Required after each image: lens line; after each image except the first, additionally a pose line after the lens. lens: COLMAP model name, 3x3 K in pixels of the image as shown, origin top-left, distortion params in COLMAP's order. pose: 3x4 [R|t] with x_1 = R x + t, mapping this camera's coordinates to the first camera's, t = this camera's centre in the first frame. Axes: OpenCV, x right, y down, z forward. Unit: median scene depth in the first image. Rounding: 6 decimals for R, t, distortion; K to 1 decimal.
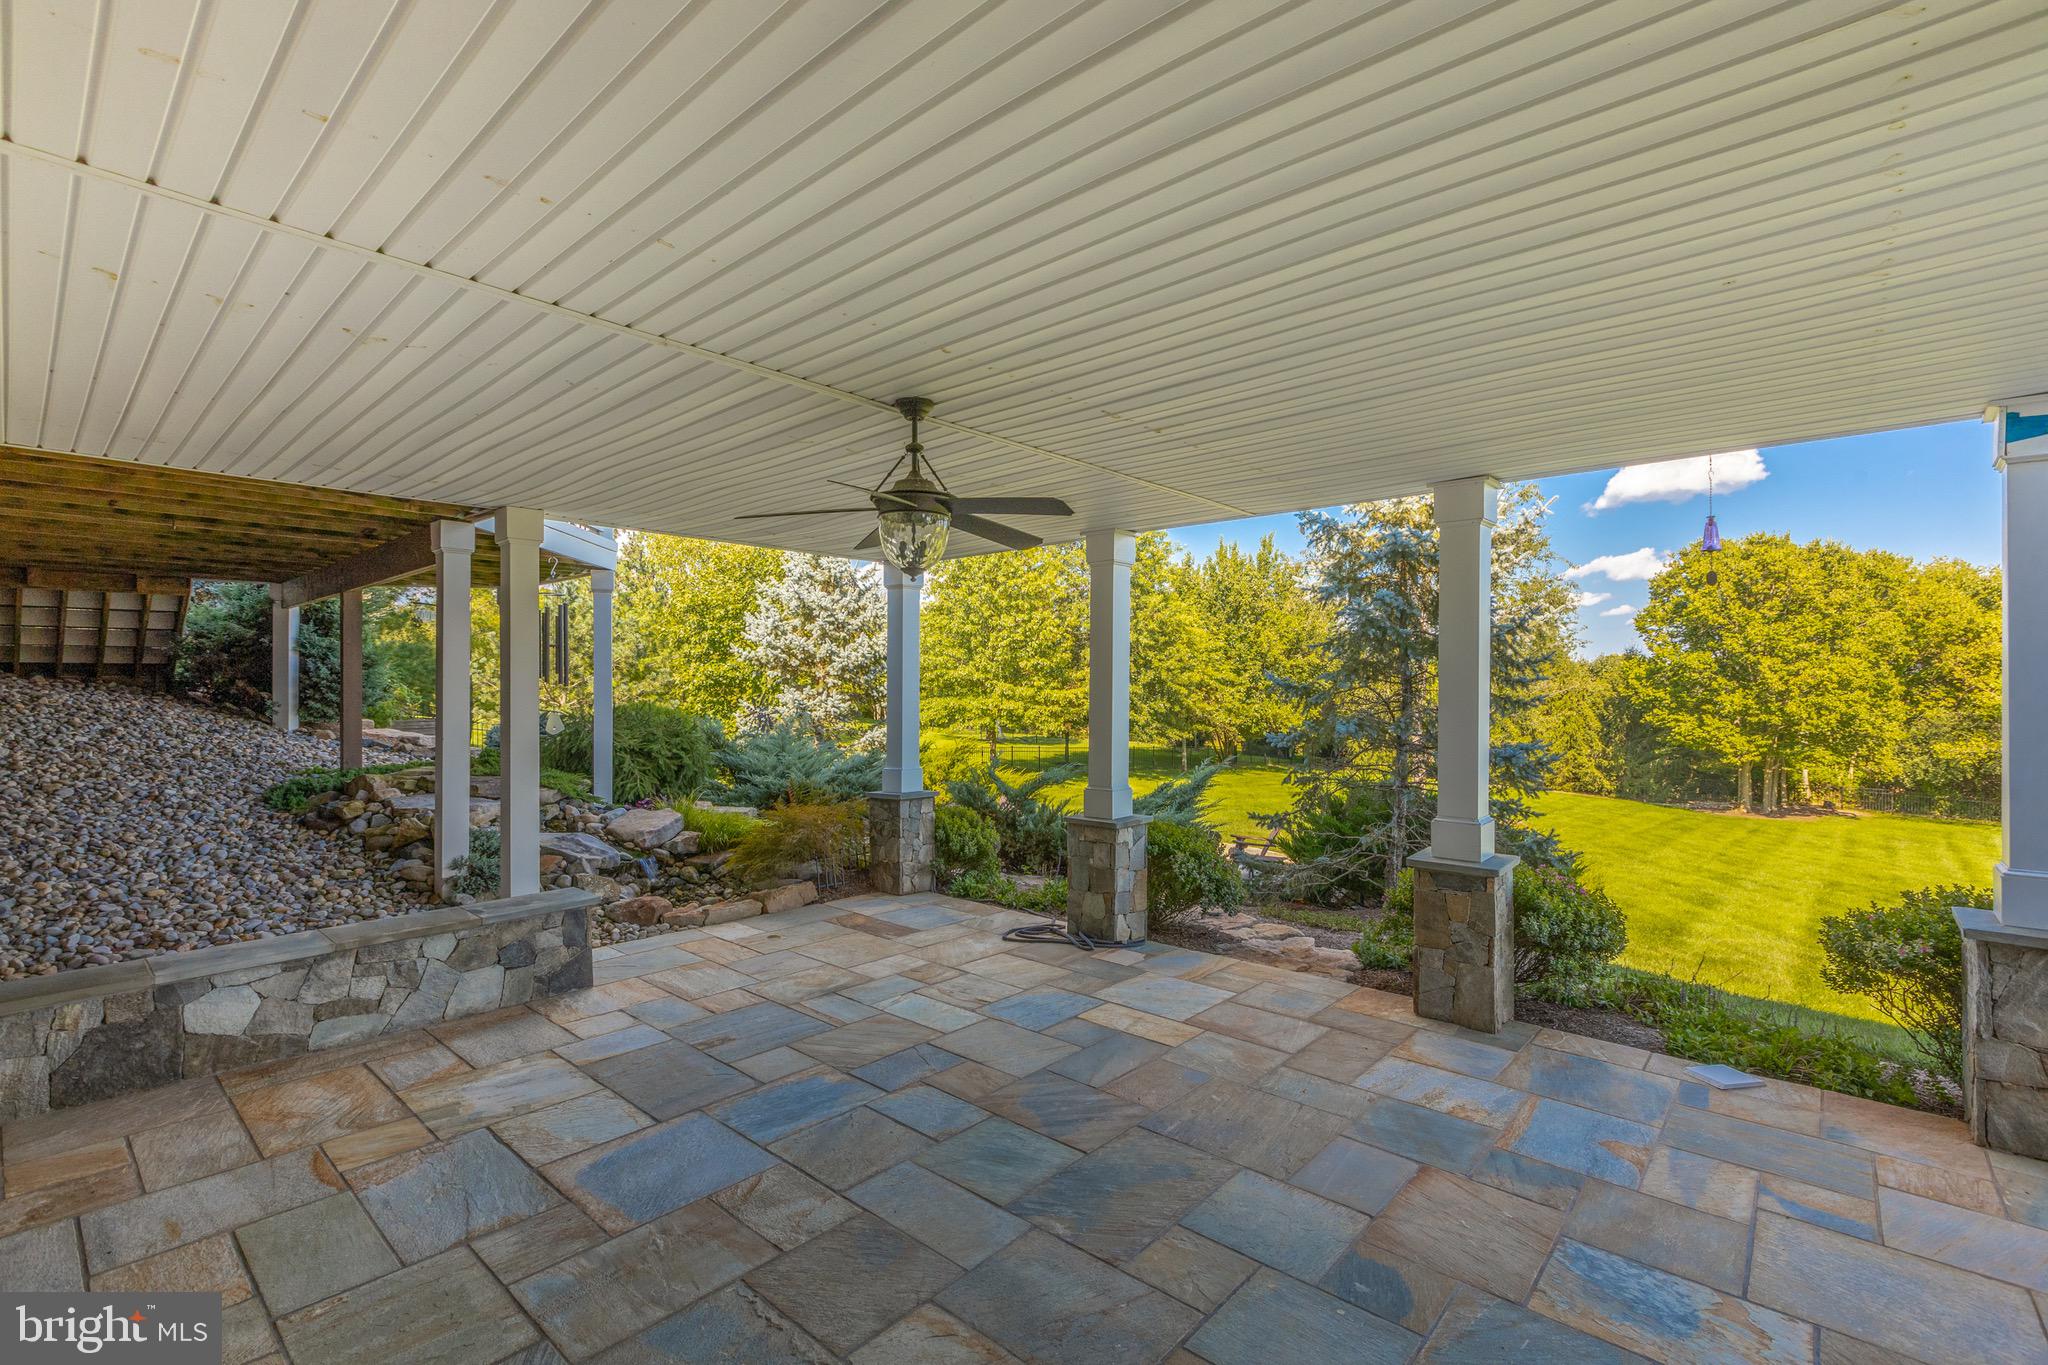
lens RADIAL K [[903.8, 0, 1023.5], [0, 903.8, 680.7], [0, 0, 1]] dist [0.000294, -0.000315]
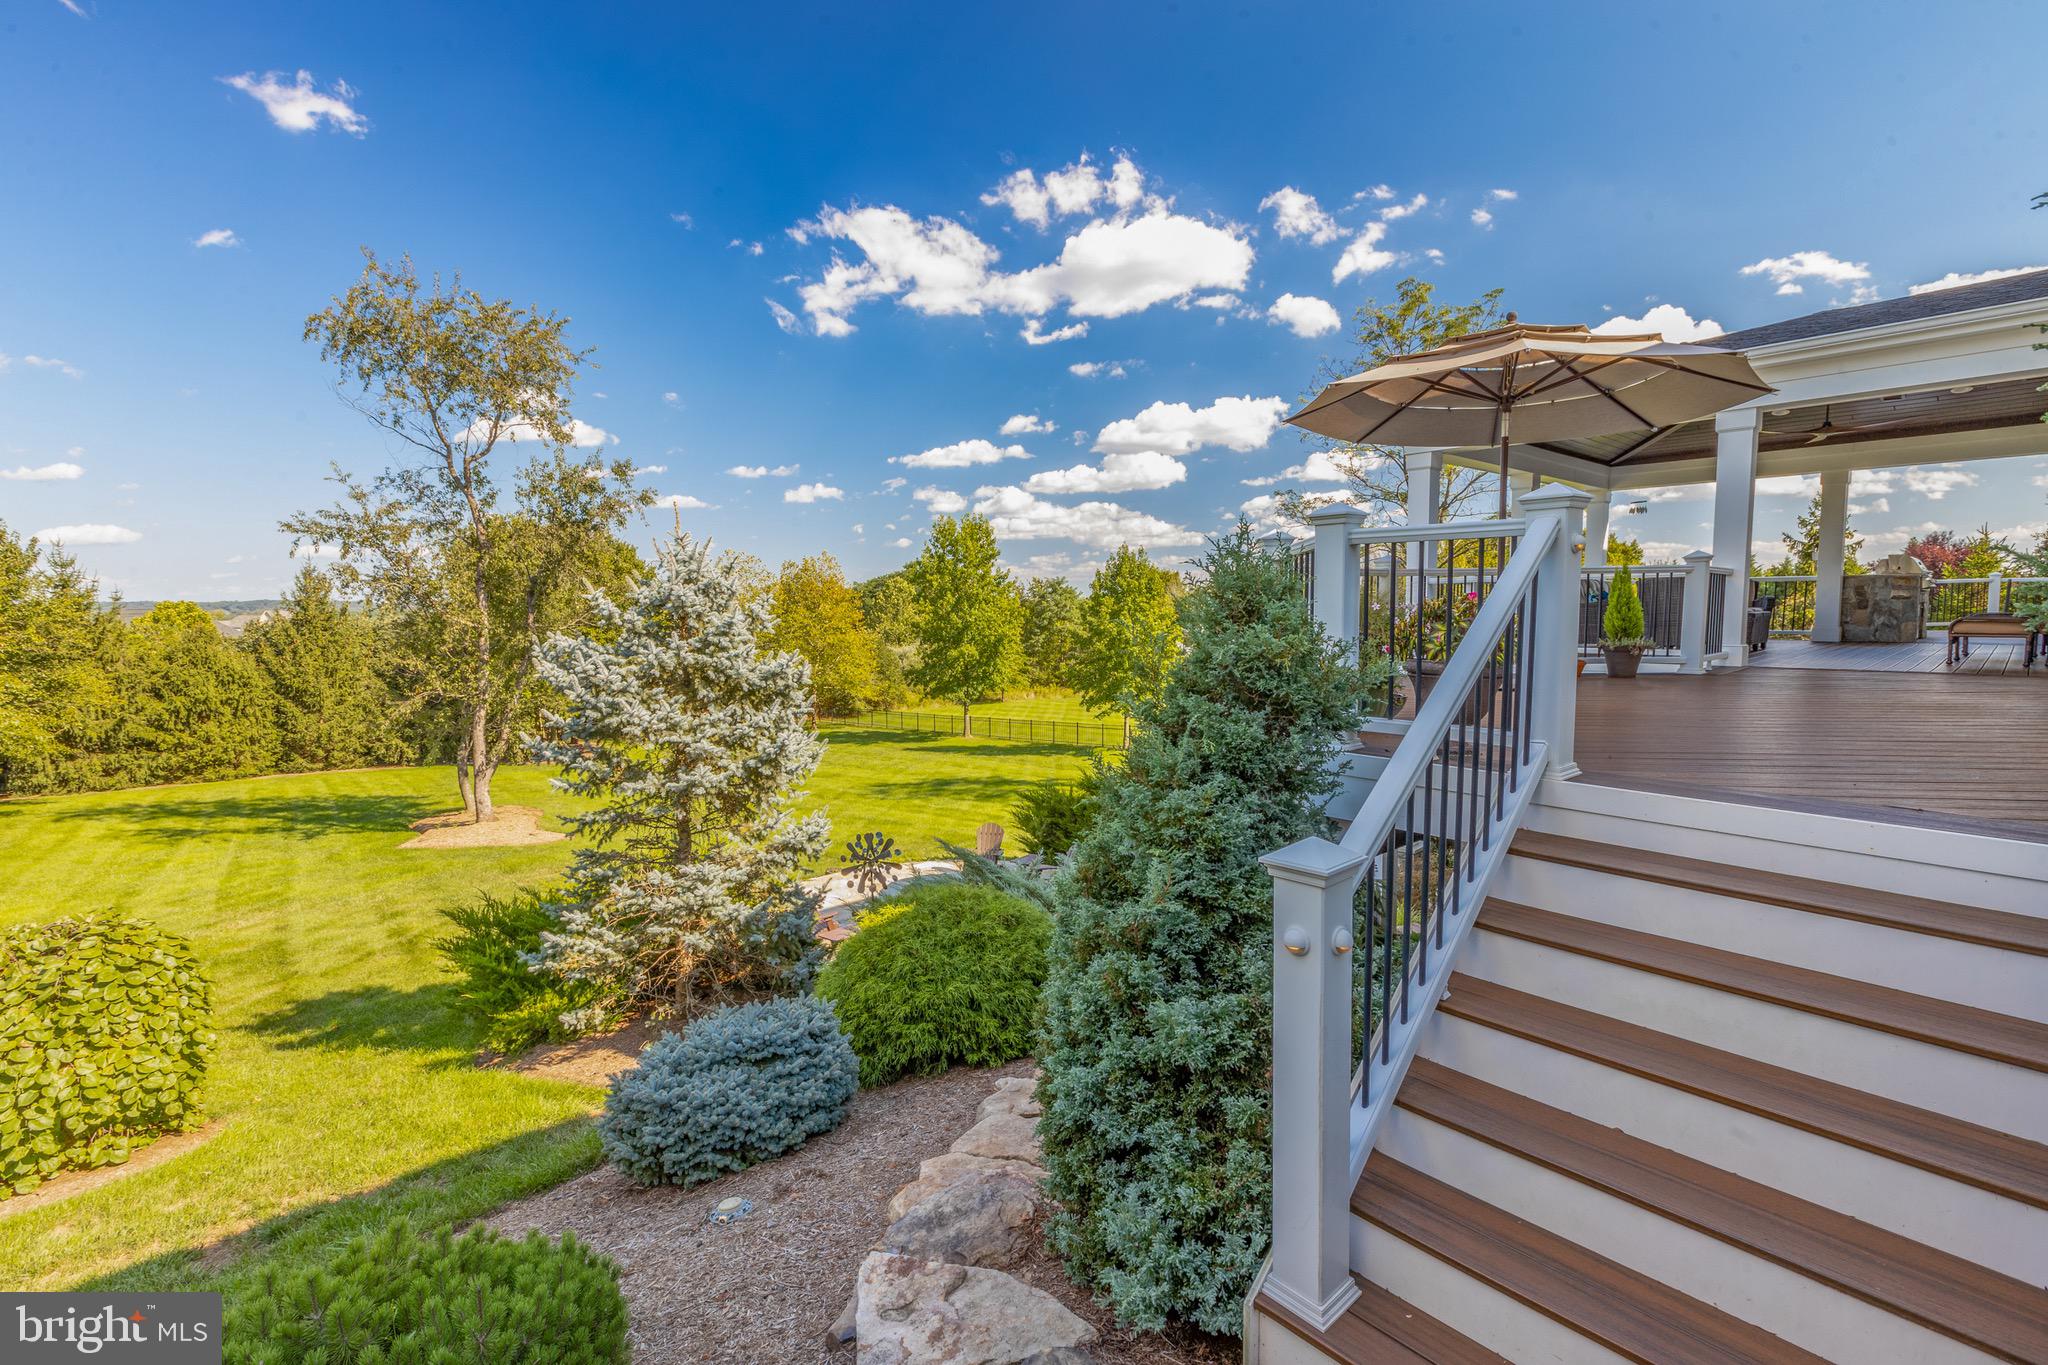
lens RADIAL K [[903.8, 0, 1021.5], [0, 903.8, 679.5], [0, 0, 1]] dist [0.000294, -0.000315]
pose [[0.101000, -0.081528, 0.991540, -0.317422], [0.008318, 0.996671, 0.081102, -0.049206], [-0.994852, 0.000057, 0.101342, 0.302390]]
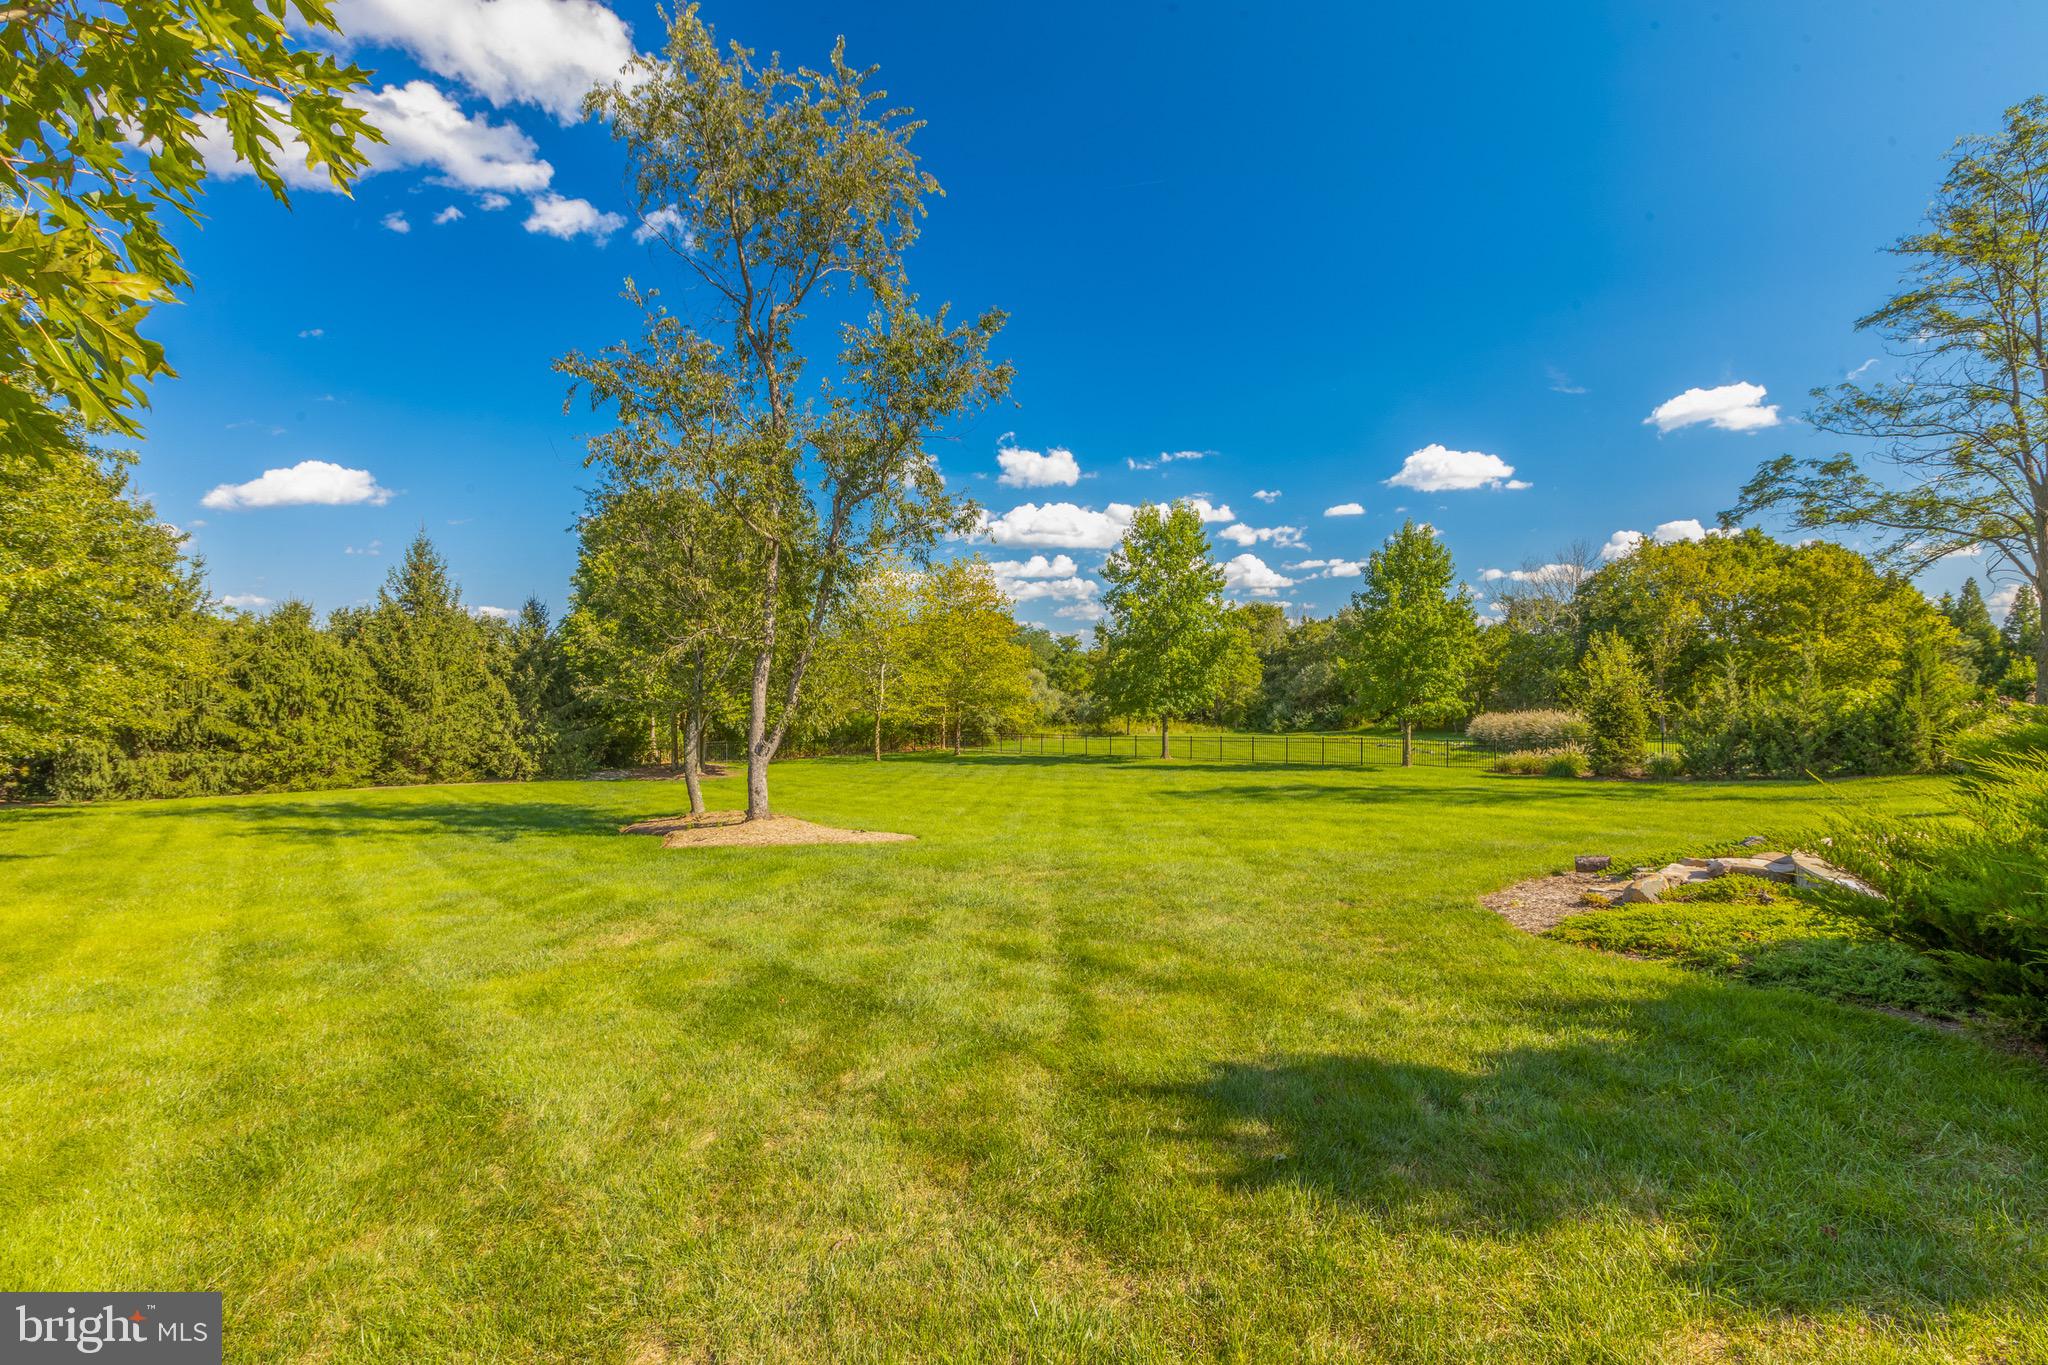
lens RADIAL K [[903.8, 0, 1029.2], [0, 903.8, 680.3], [0, 0, 1]] dist [0.000294, -0.000315]
pose [[0.093948, -0.014831, 0.995467, -0.151832], [-0.002023, 0.999884, 0.015087, 0.030977], [-0.995575, -0.003431, 0.093907, 0.596182]]
